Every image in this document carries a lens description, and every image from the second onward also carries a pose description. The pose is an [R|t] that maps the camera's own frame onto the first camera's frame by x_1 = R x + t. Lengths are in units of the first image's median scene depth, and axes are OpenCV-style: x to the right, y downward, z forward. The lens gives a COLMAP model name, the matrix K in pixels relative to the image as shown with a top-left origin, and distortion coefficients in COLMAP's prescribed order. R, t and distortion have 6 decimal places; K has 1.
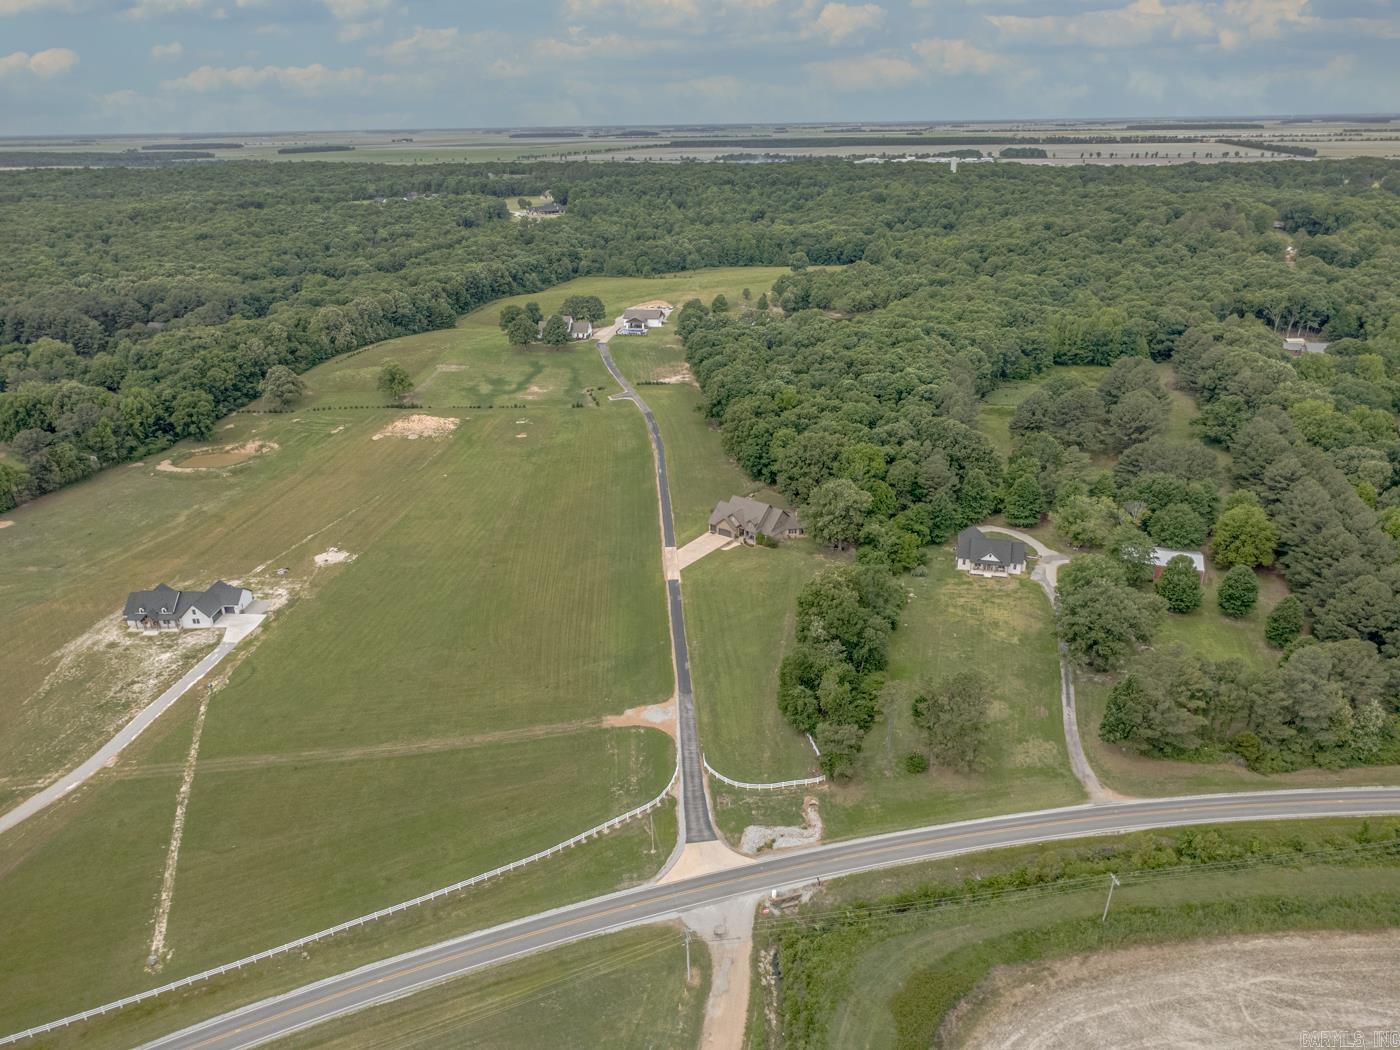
lens RADIAL K [[982.3, 0, 700.0], [0, 982.3, 525.0], [0, 0, 1]] dist [0.005282, 0.000382]
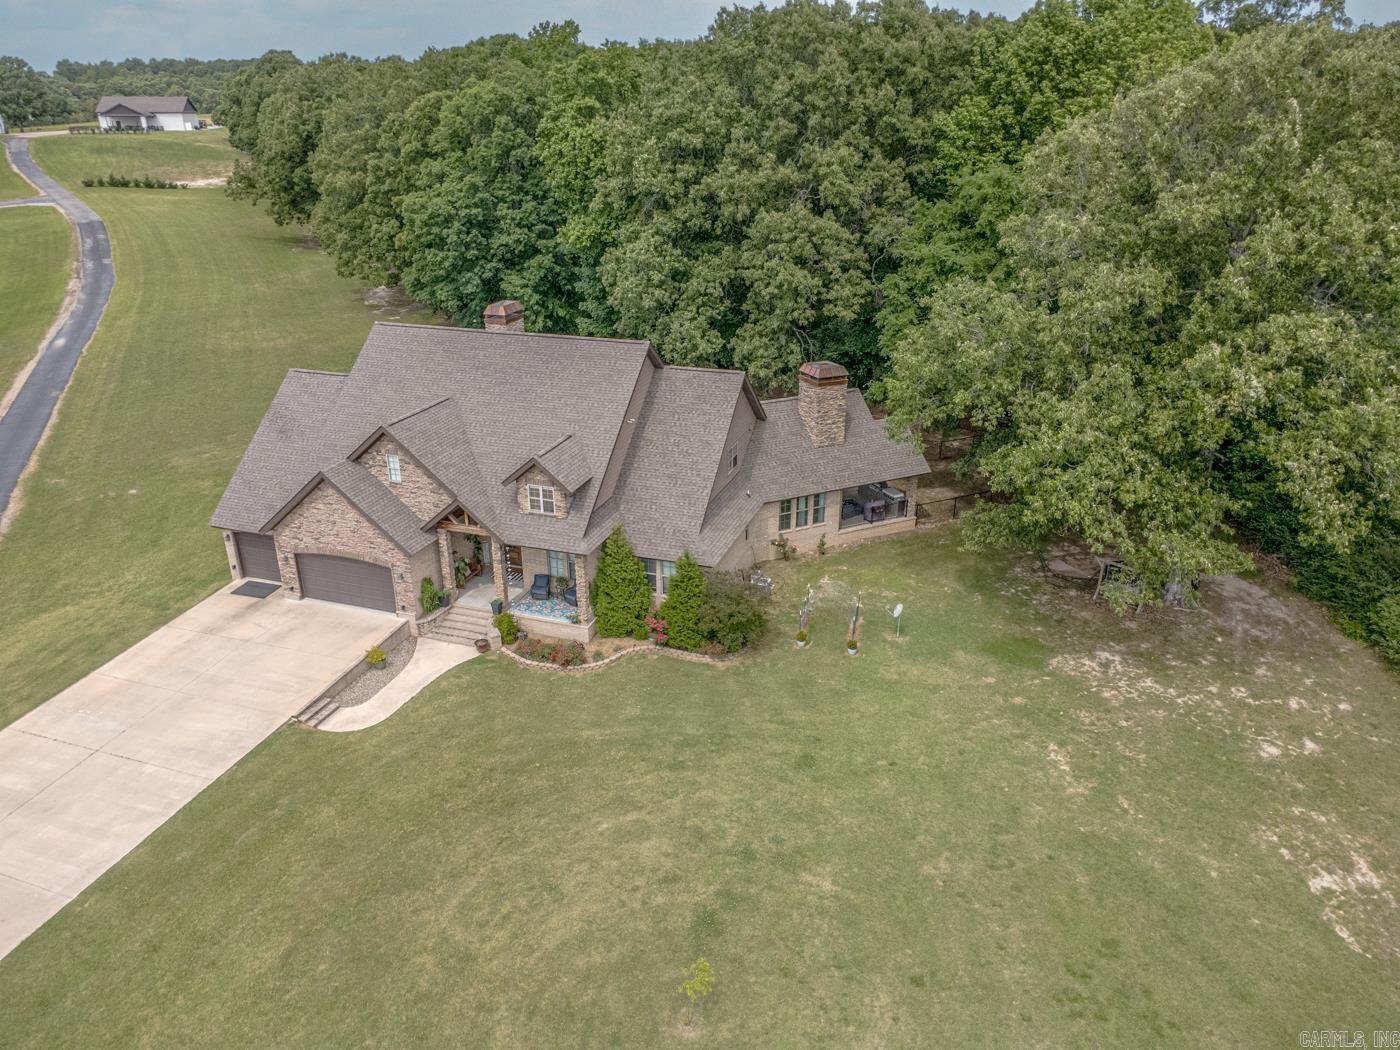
lens RADIAL K [[988.0, 0, 697.0], [0, 988.0, 515.3], [0, 0, 1]] dist [0.003716, 0.004584]
pose [[0.942006, -0.115910, 0.314943, 0.046080], [0.119105, 0.992839, 0.009152, 0.005853], [-0.313749, 0.028890, 0.949066, 1.341832]]
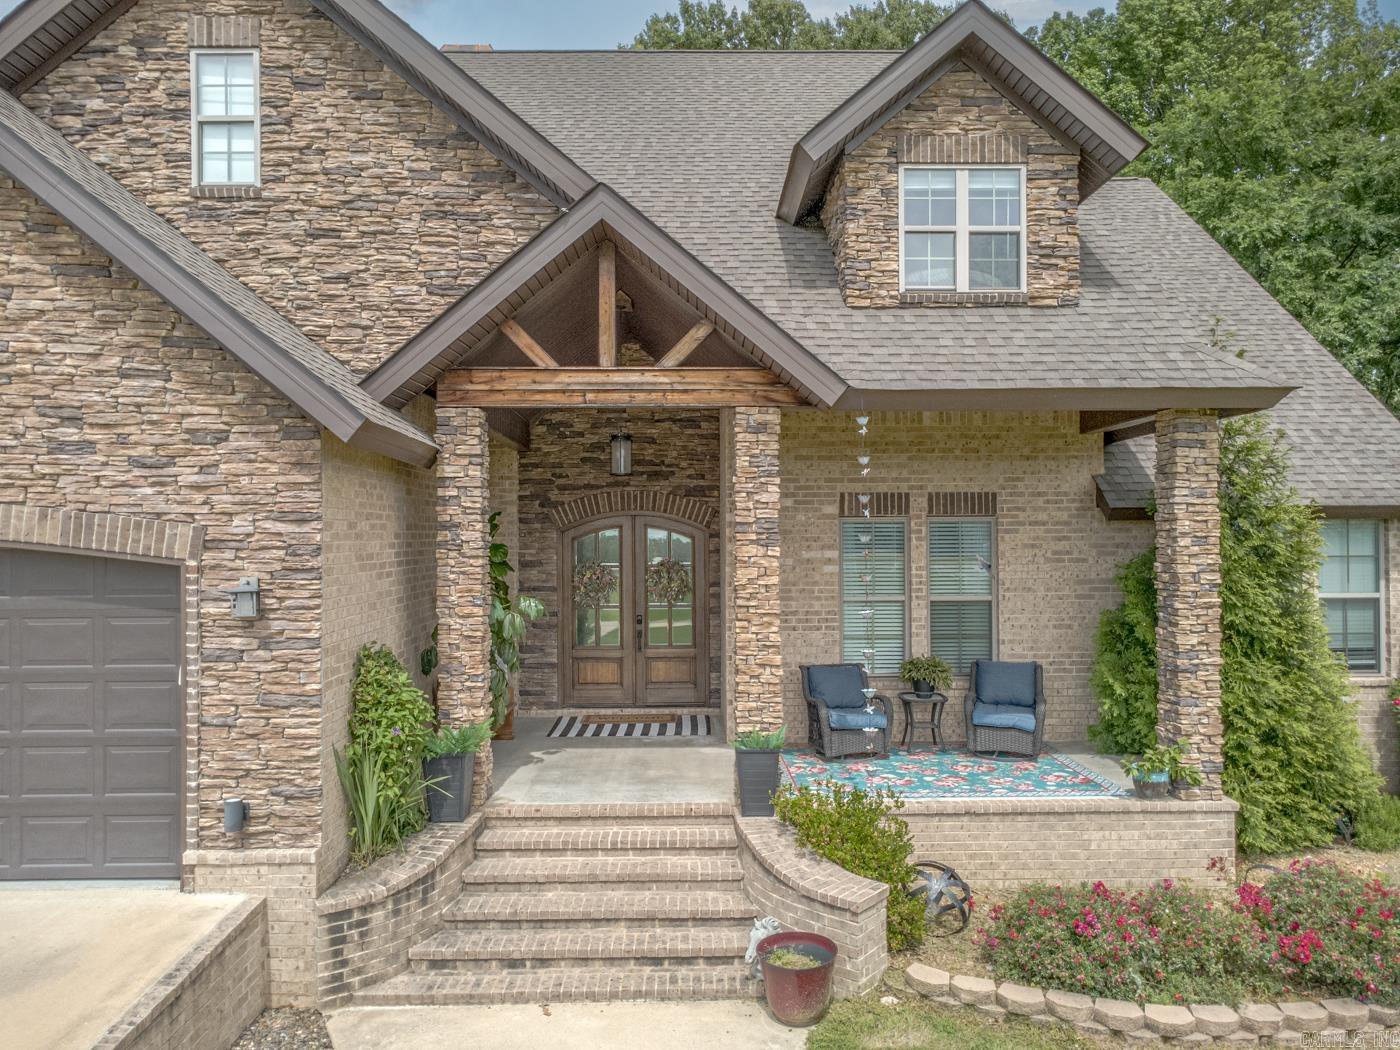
lens RADIAL K [[982.3, 0, 700.0], [0, 982.3, 525.0], [0, 0, 1]] dist [0.005282, 0.000382]
pose [[0.767484, 0.015543, 0.640879, 0.041330], [0.238994, 0.920699, -0.308537, 0.024895], [-0.594853, 0.389963, 0.702908, 1.524804]]
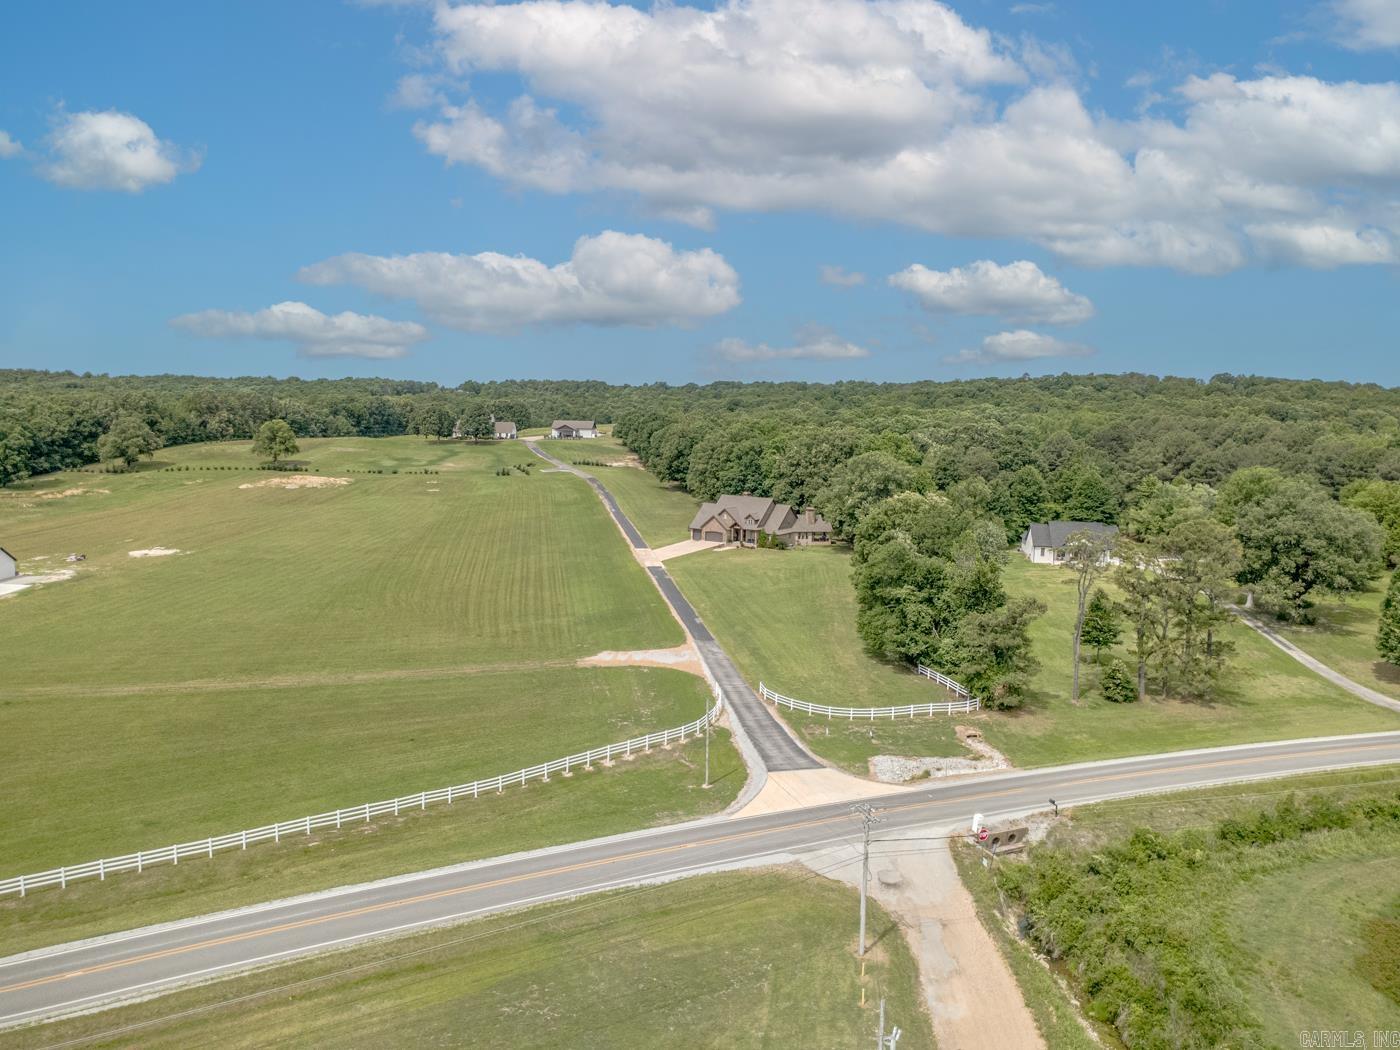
lens RADIAL K [[982.3, 0, 700.0], [0, 982.3, 525.0], [0, 0, 1]] dist [0.005282, 0.000382]
pose [[0.994000, 0.025655, 0.106330, -0.101780], [0.004270, 0.962263, -0.272089, 0.318801], [-0.109298, 0.270910, 0.956379, 0.444976]]
